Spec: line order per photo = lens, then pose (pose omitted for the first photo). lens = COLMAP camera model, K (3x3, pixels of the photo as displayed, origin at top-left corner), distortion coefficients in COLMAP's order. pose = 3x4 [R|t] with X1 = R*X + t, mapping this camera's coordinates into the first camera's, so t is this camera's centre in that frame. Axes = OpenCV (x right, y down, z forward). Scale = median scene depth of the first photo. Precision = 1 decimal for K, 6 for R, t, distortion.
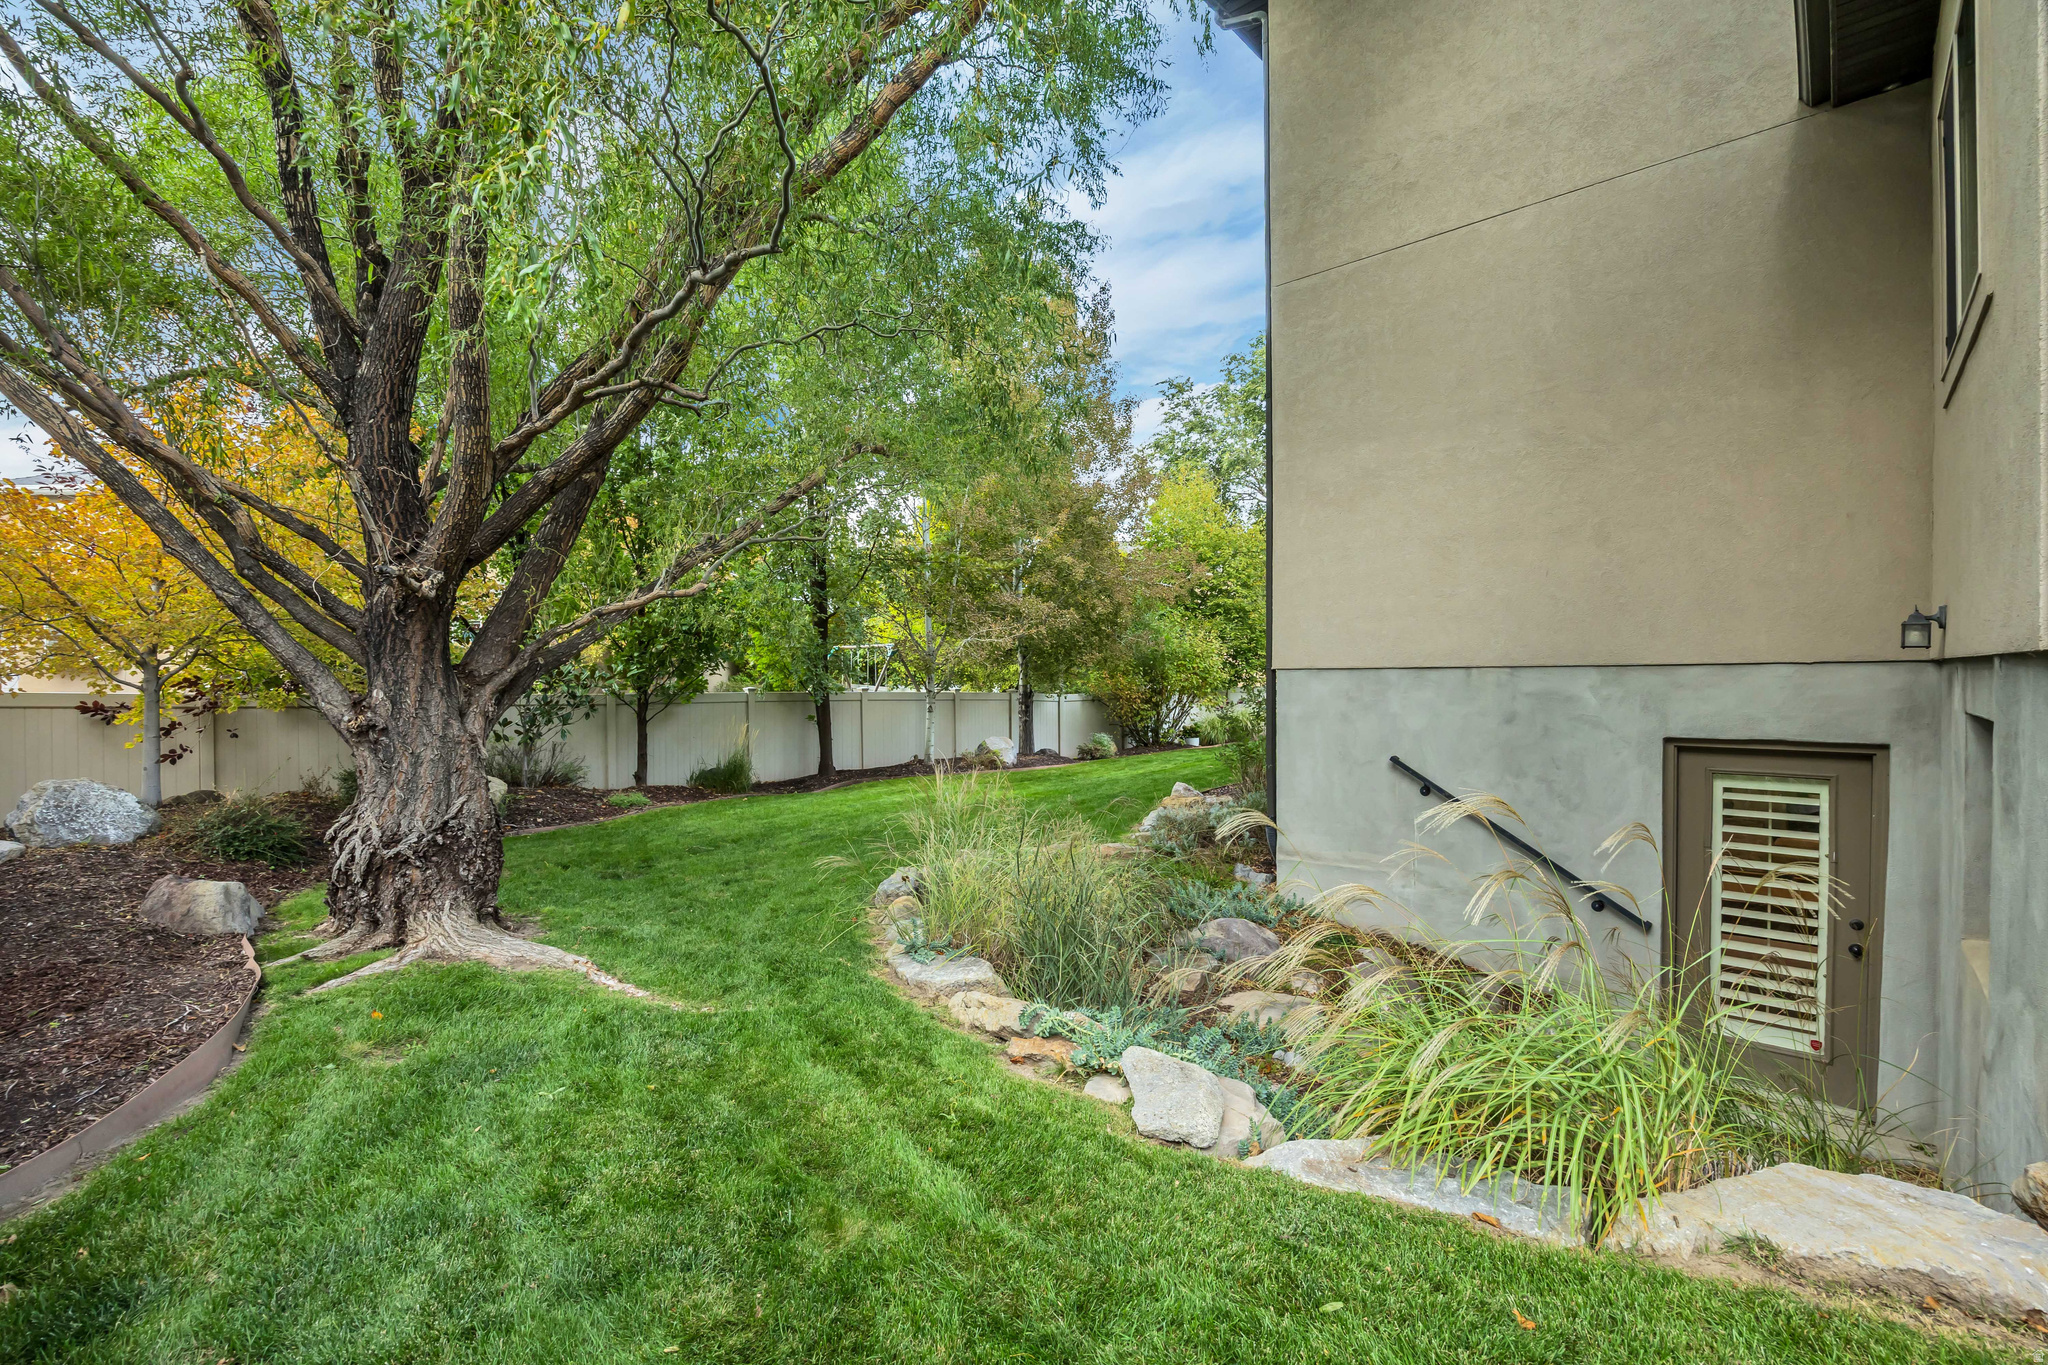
lens RADIAL K [[896.4, 0, 1025.1], [0, 896.4, 691.1], [0, 0, 1]] dist [0.001261, 0.000111]
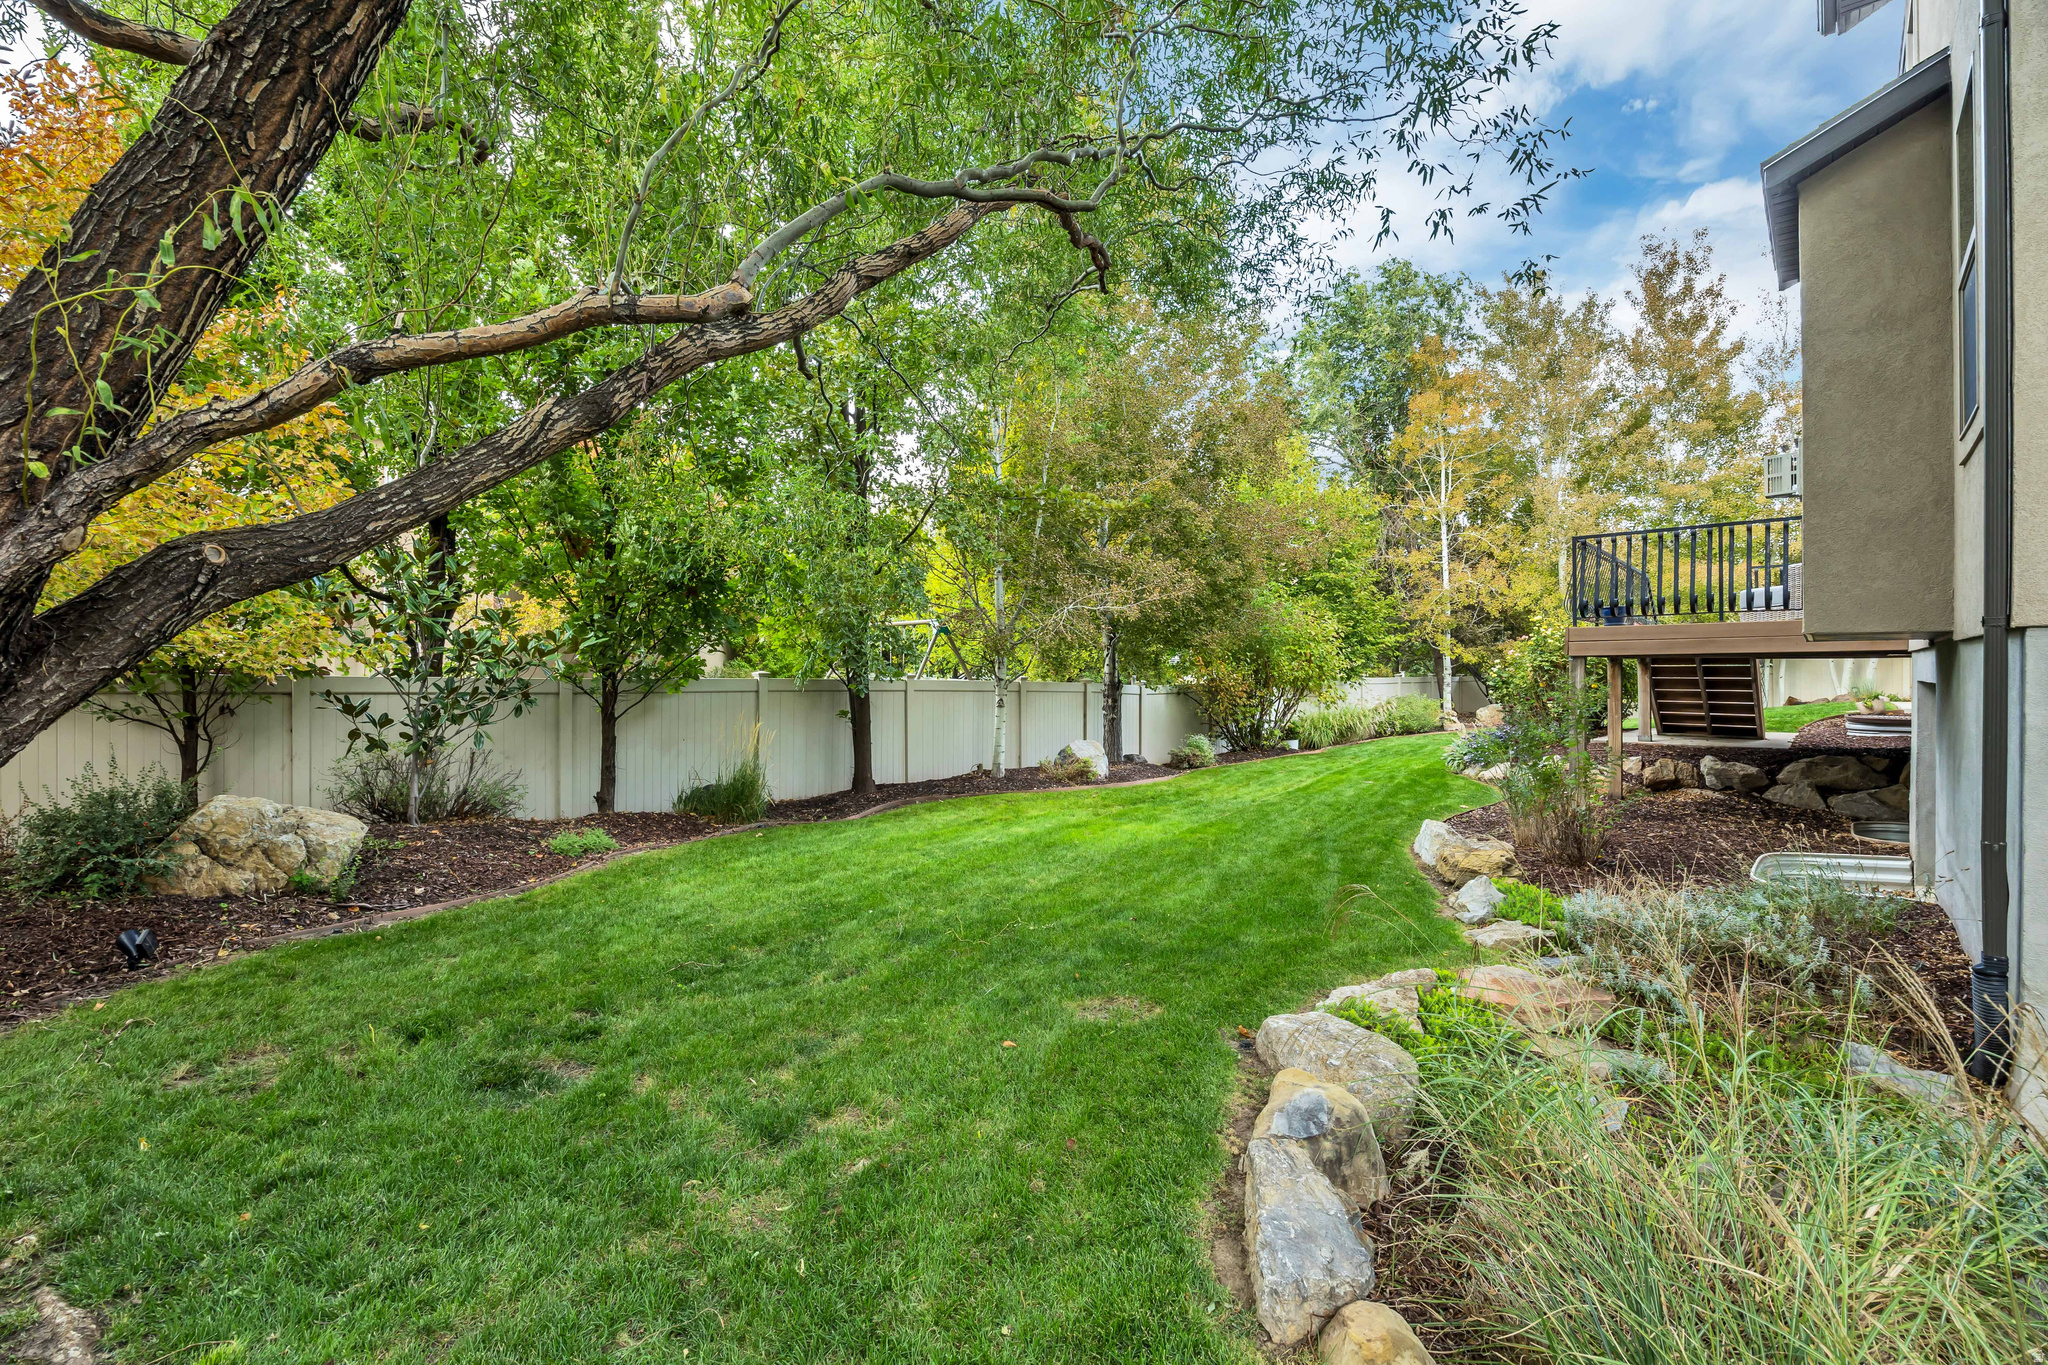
lens RADIAL K [[896.4, 0, 1023.1], [0, 896.4, 673.9], [0, 0, 1]] dist [0.001261, 0.000111]
pose [[0.999904, 0.008509, 0.010949, -0.105100], [-0.008389, 0.999905, -0.010945, 0.004007], [-0.011041, 0.010852, 0.999880, 0.276583]]
